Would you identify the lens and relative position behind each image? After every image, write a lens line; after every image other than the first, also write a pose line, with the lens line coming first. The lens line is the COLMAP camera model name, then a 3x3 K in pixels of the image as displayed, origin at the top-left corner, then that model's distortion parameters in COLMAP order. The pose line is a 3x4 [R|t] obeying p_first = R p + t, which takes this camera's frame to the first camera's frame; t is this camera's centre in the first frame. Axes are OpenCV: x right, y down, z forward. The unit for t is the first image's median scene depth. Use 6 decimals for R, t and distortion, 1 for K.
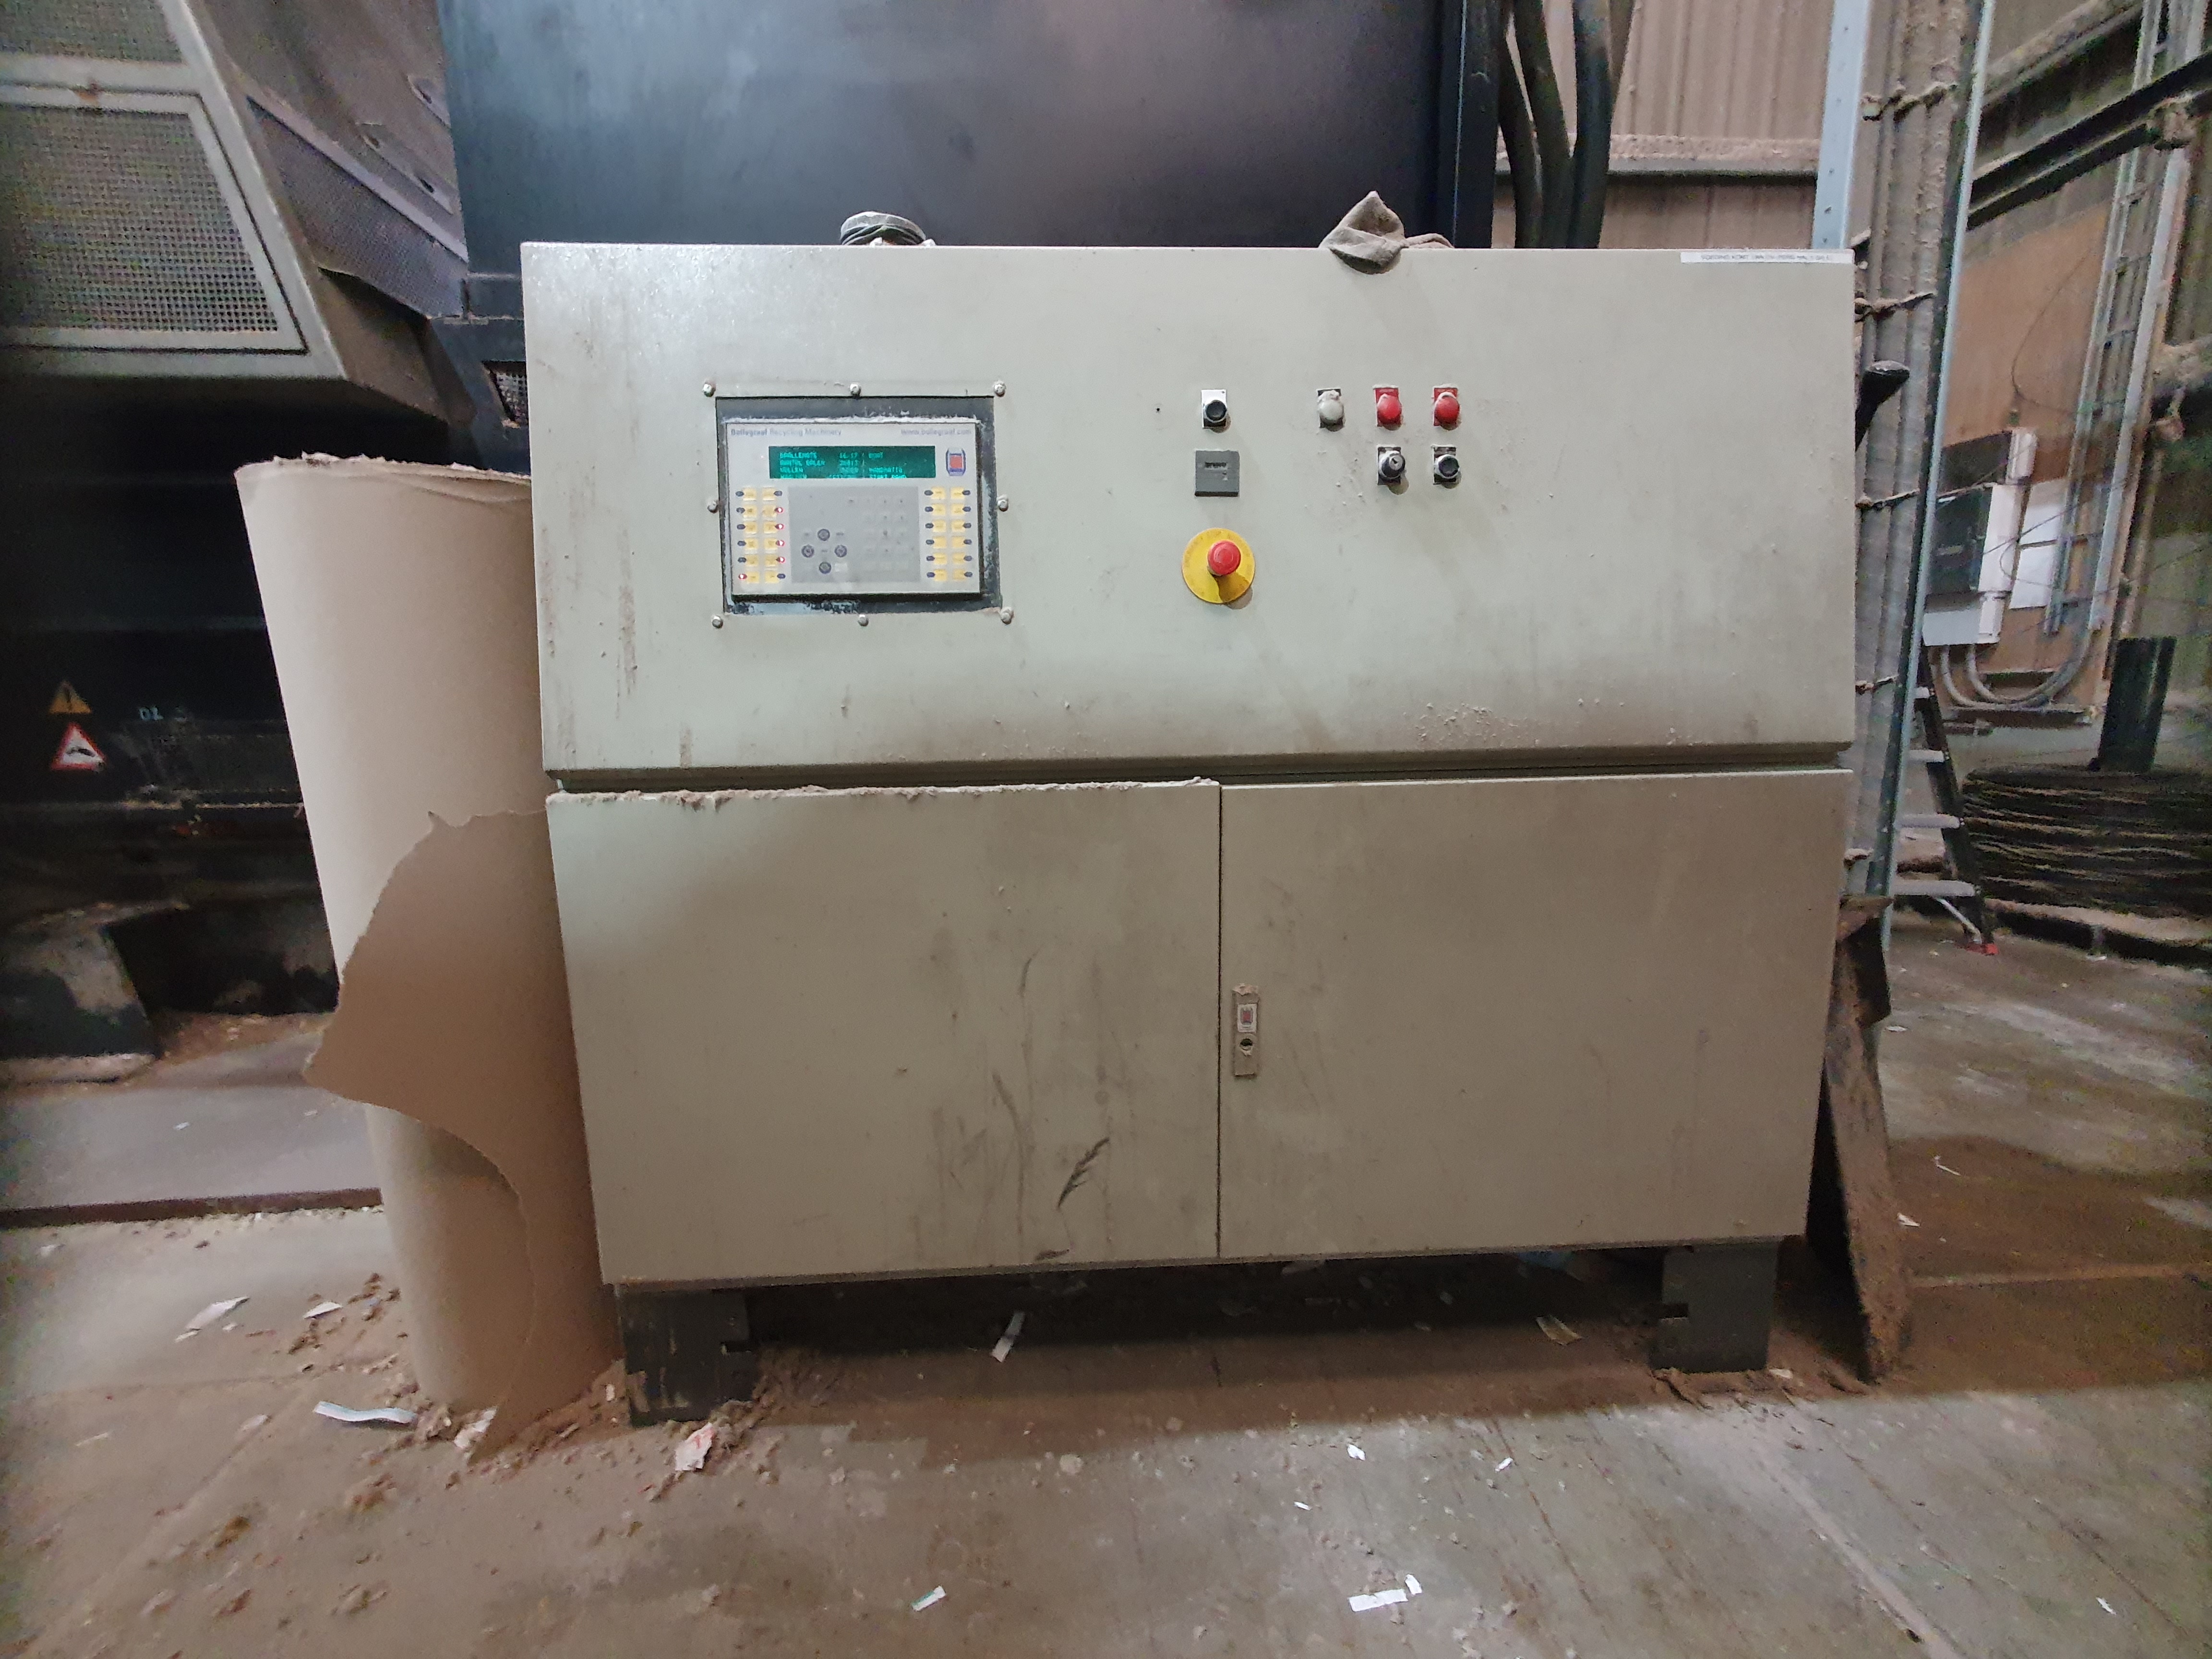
lens RADIAL K [[871.3, 0, 1089.4], [0, 871.3, 827.3], [0, 0, 1]] dist [0.008387, -0.000596]
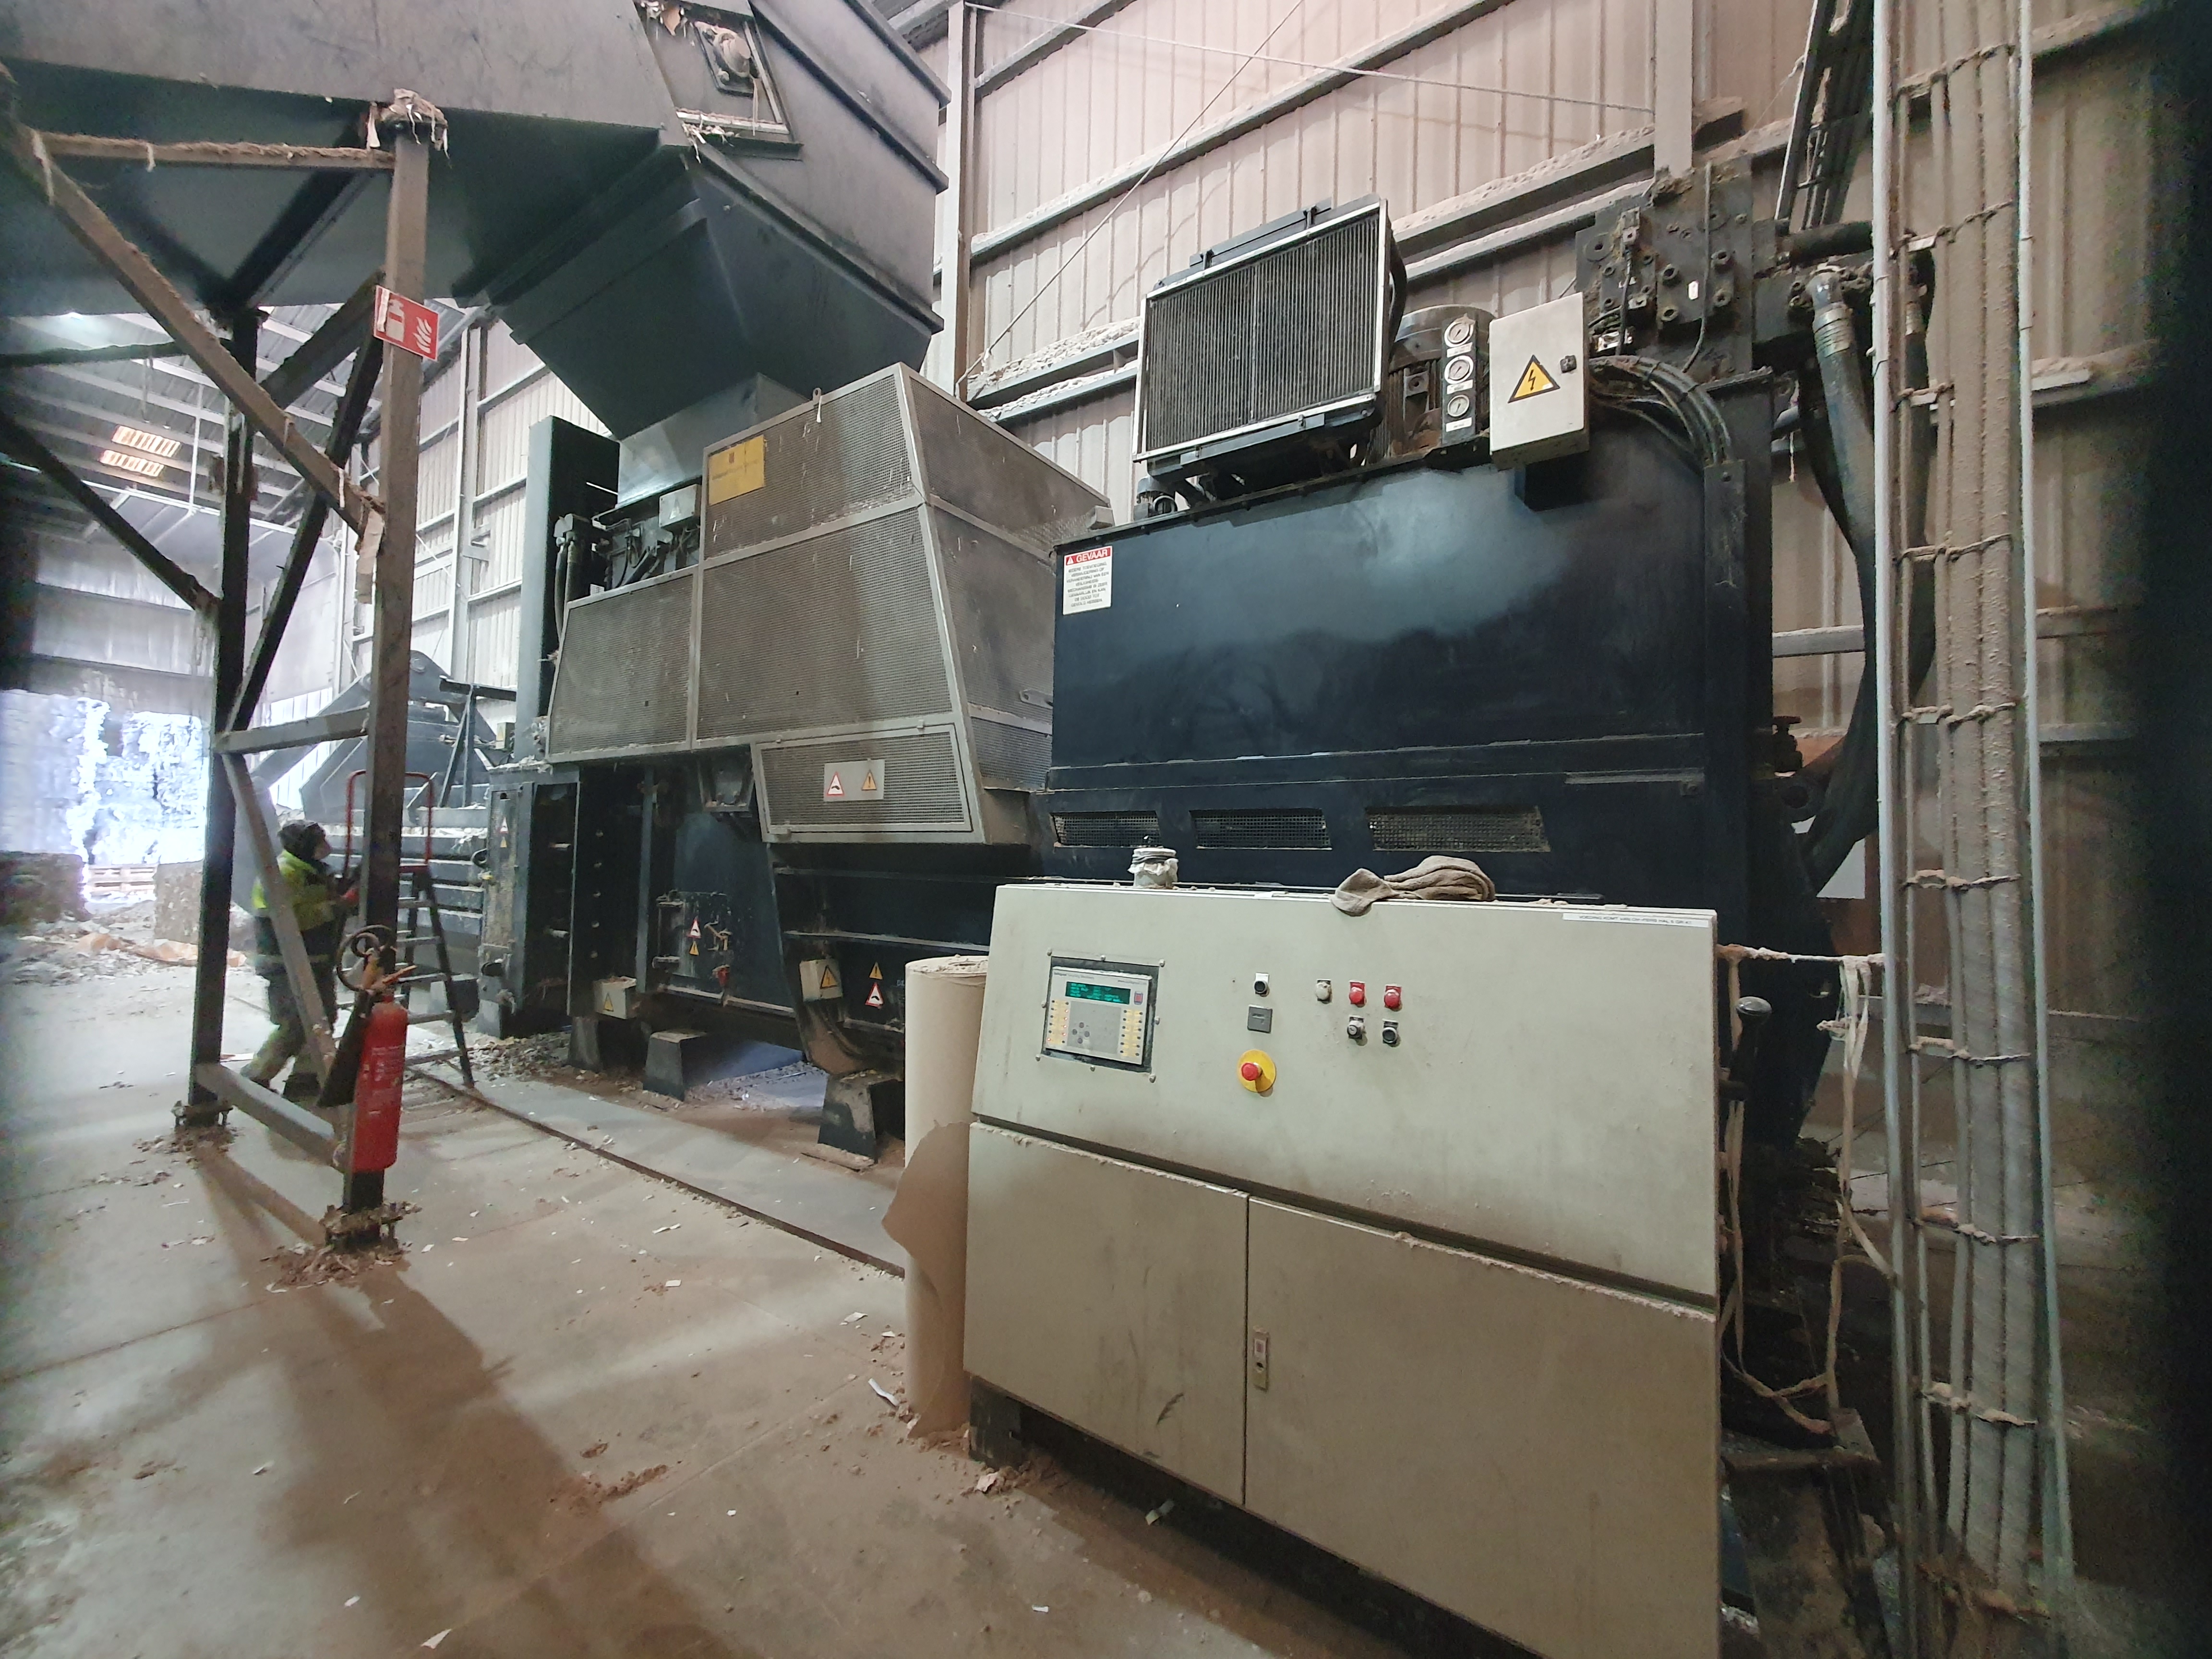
lens RADIAL K [[876.6, 0, 1085.7], [0, 876.6, 829.6], [0, 0, 1]] dist [0.007525, 0.000064]
pose [[0.785819, 0.011663, -0.618347, 0.934095], [-0.132199, 0.979881, -0.149522, -0.447292], [0.604163, 0.199242, 0.771550, -0.668467]]
